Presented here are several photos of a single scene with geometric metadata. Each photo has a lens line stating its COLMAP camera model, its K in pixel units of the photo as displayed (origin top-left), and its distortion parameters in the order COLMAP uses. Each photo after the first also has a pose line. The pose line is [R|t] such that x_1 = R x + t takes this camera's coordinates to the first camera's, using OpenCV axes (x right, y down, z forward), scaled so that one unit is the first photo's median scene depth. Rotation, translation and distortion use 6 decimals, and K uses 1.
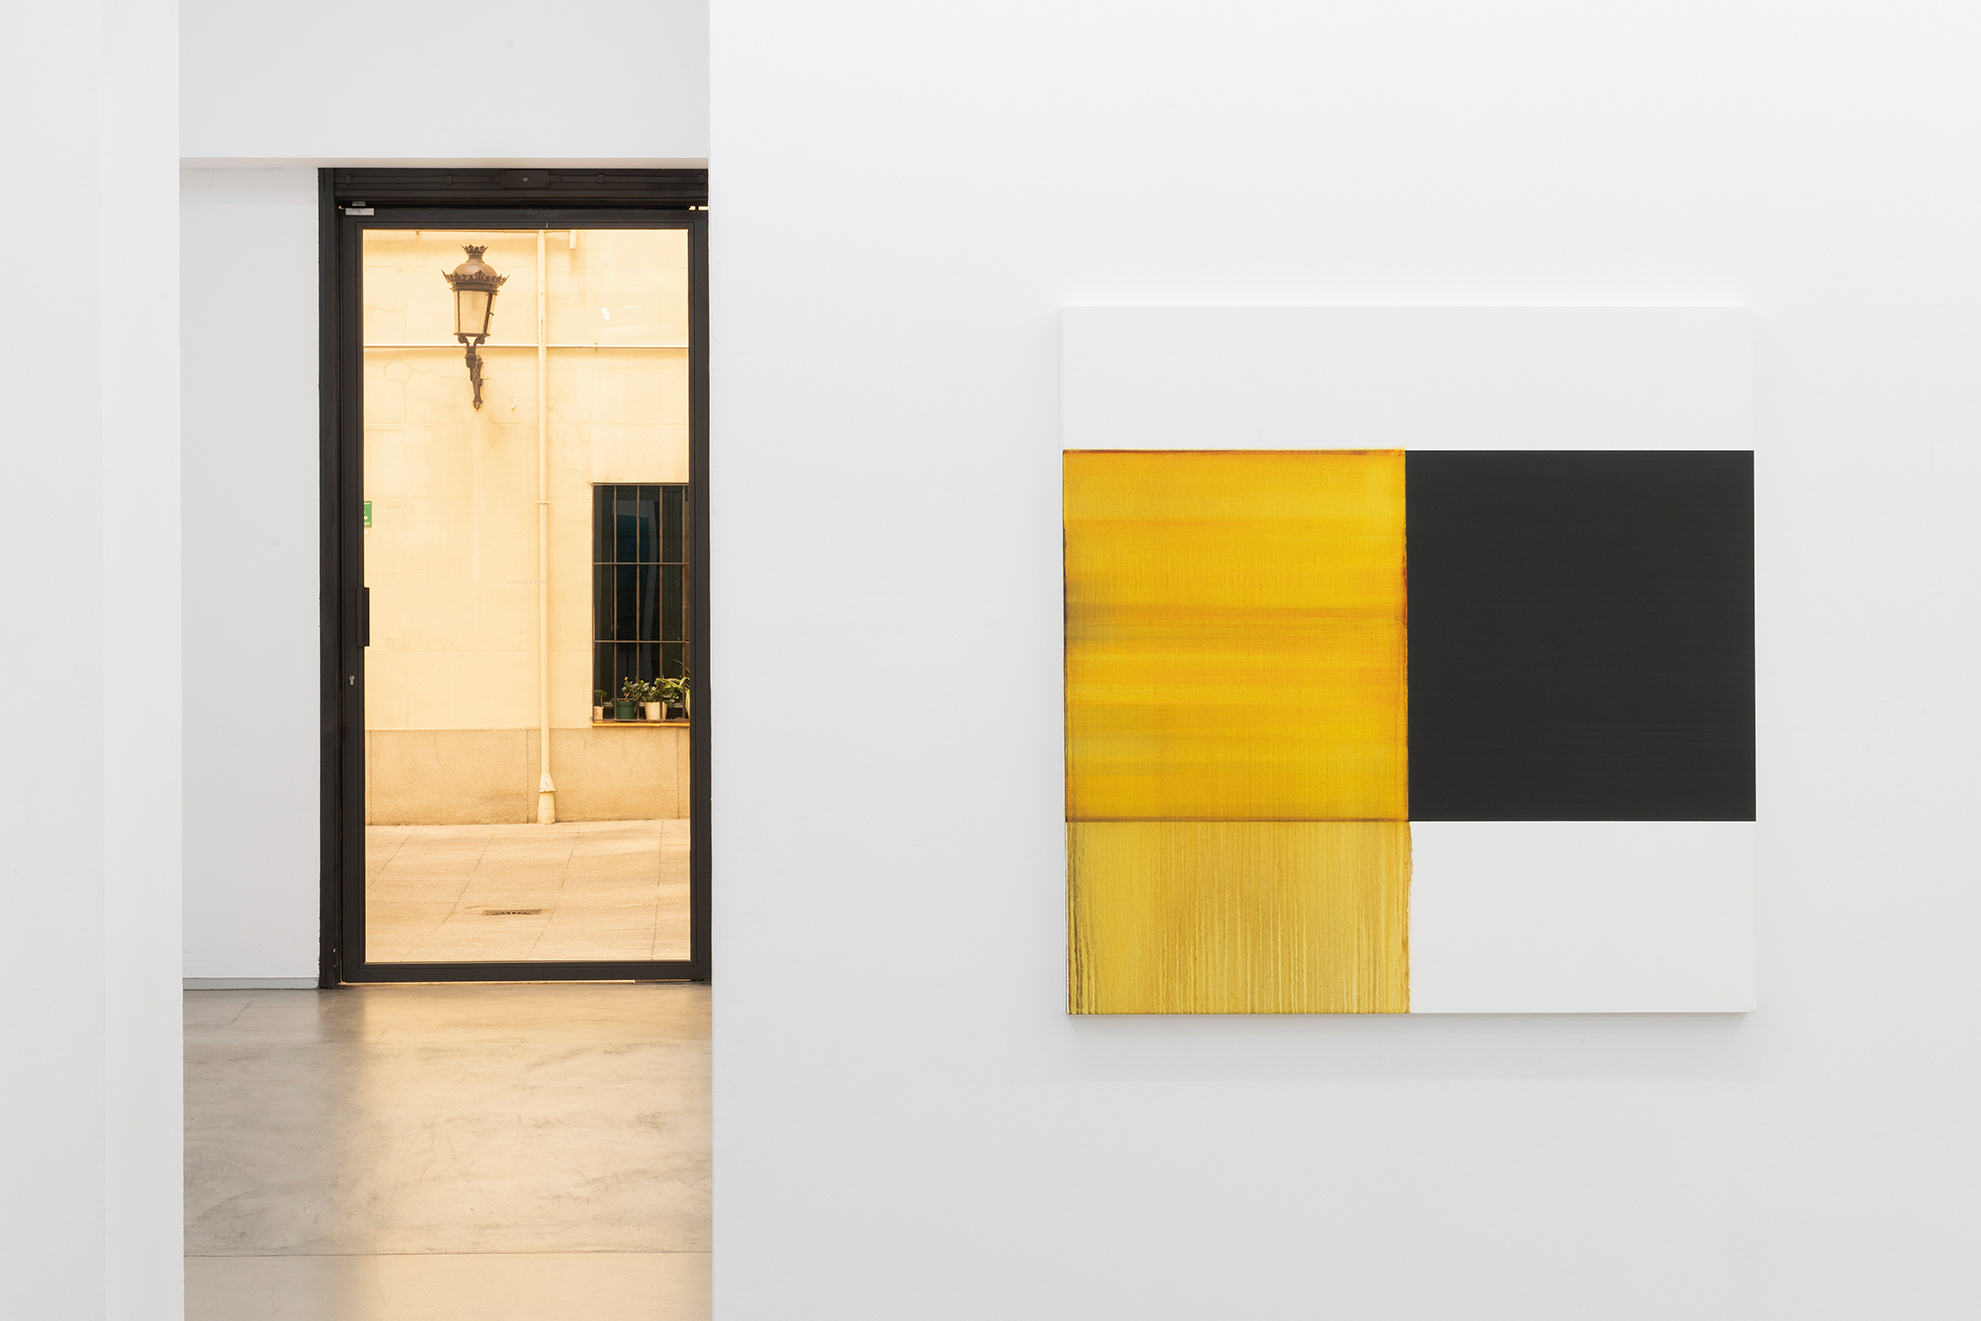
lens RADIAL K [[3335.6, 0, 990.6], [0, 3335.6, 664.1], [0, 0, 1]] dist [-0.039254, 0.000000]
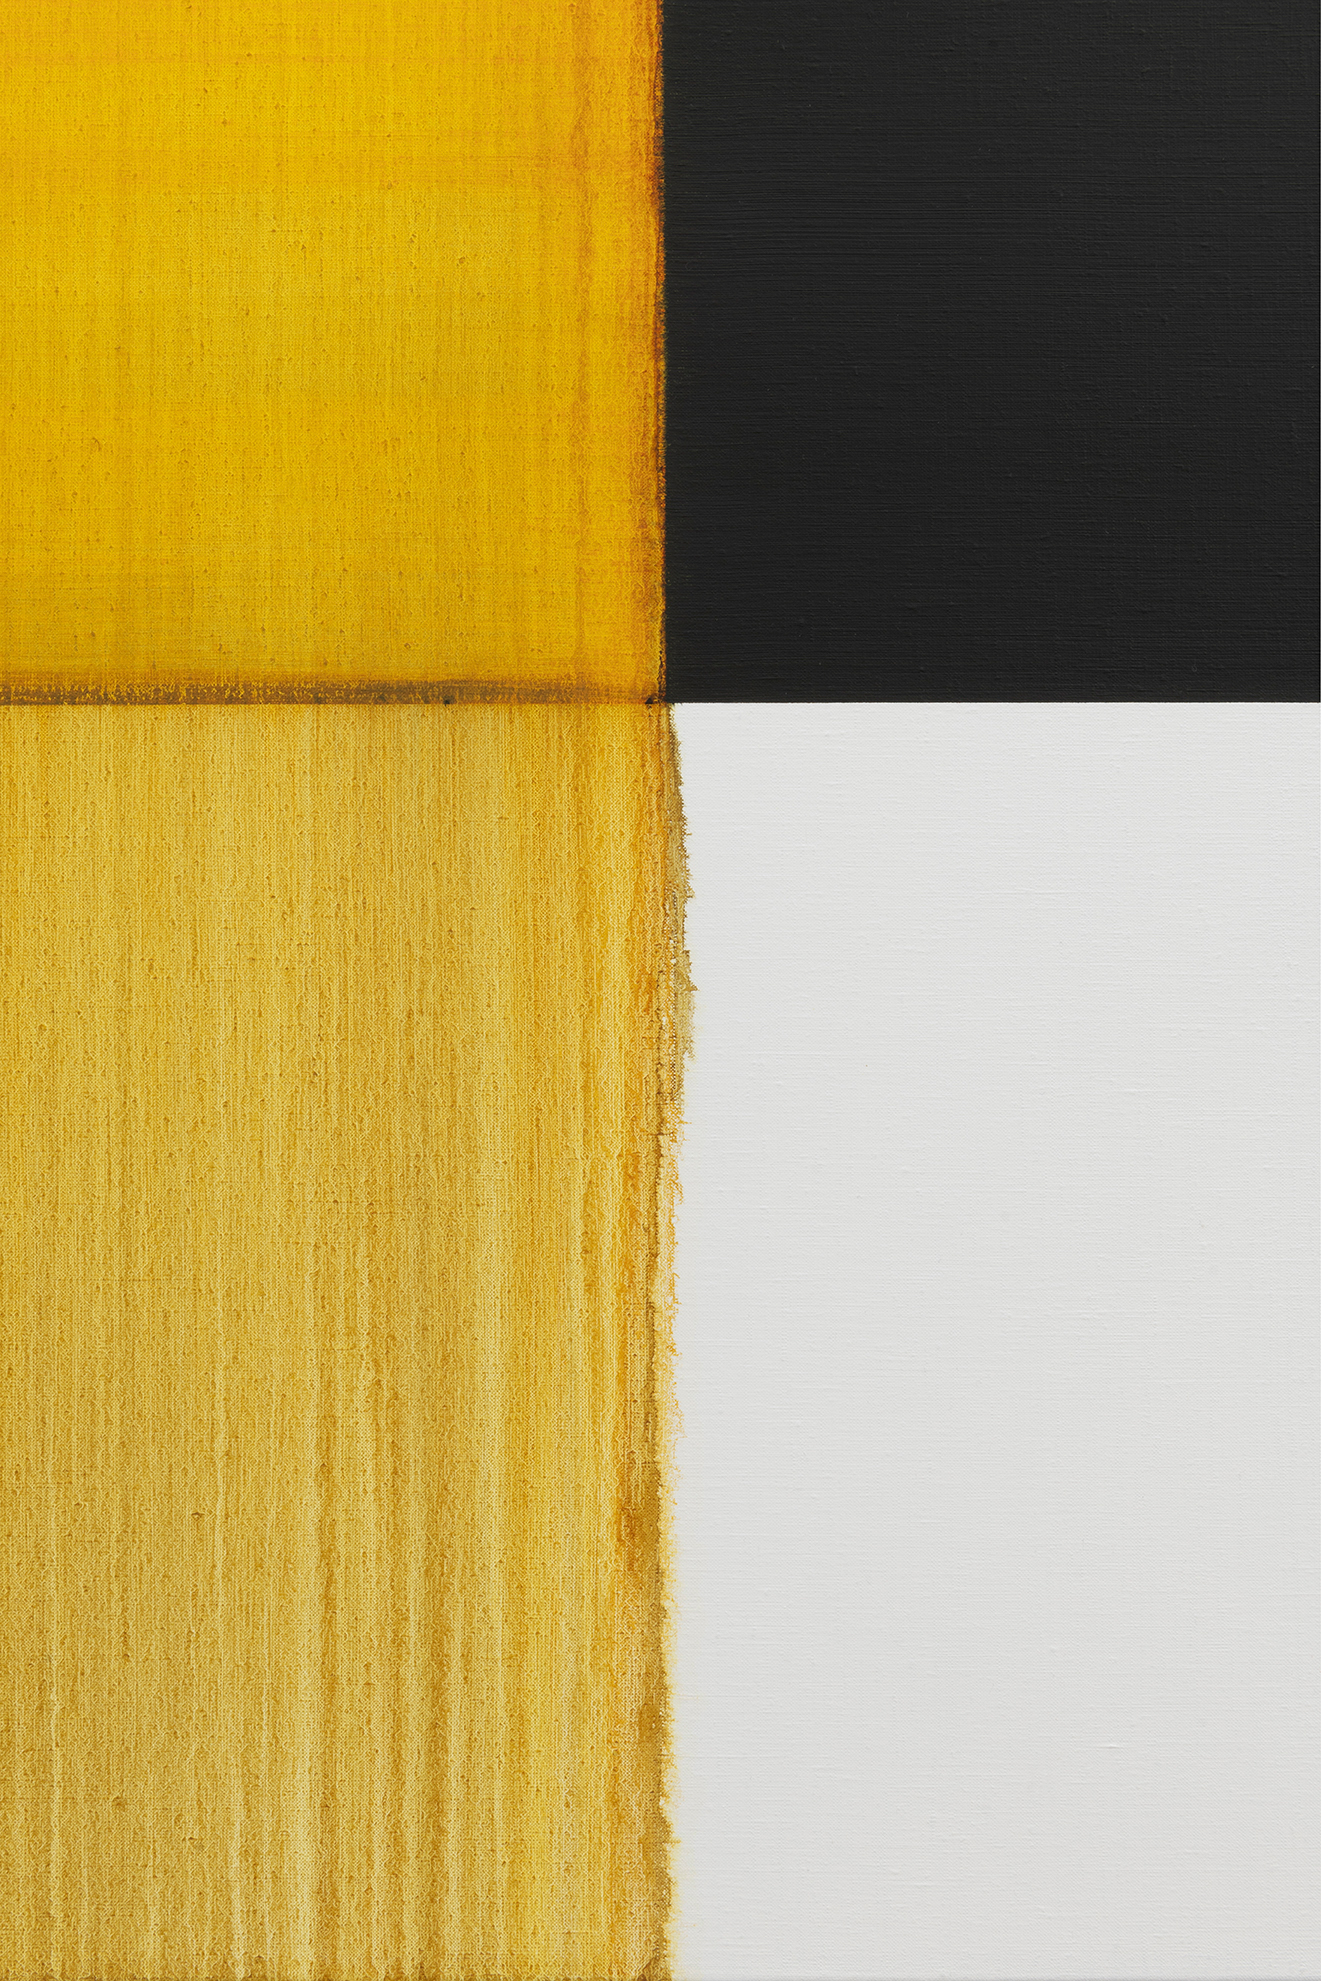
lens RADIAL K [[2964.9, 0, 659.0], [0, 2964.9, 990.8], [0, 0, 1]] dist [0.009275, 0.000000]
pose [[0.977507, 0.002605, 0.210885, 0.096923], [-0.006499, 0.999821, 0.017774, 0.057805], [-0.210801, -0.018744, 0.977349, 0.868526]]
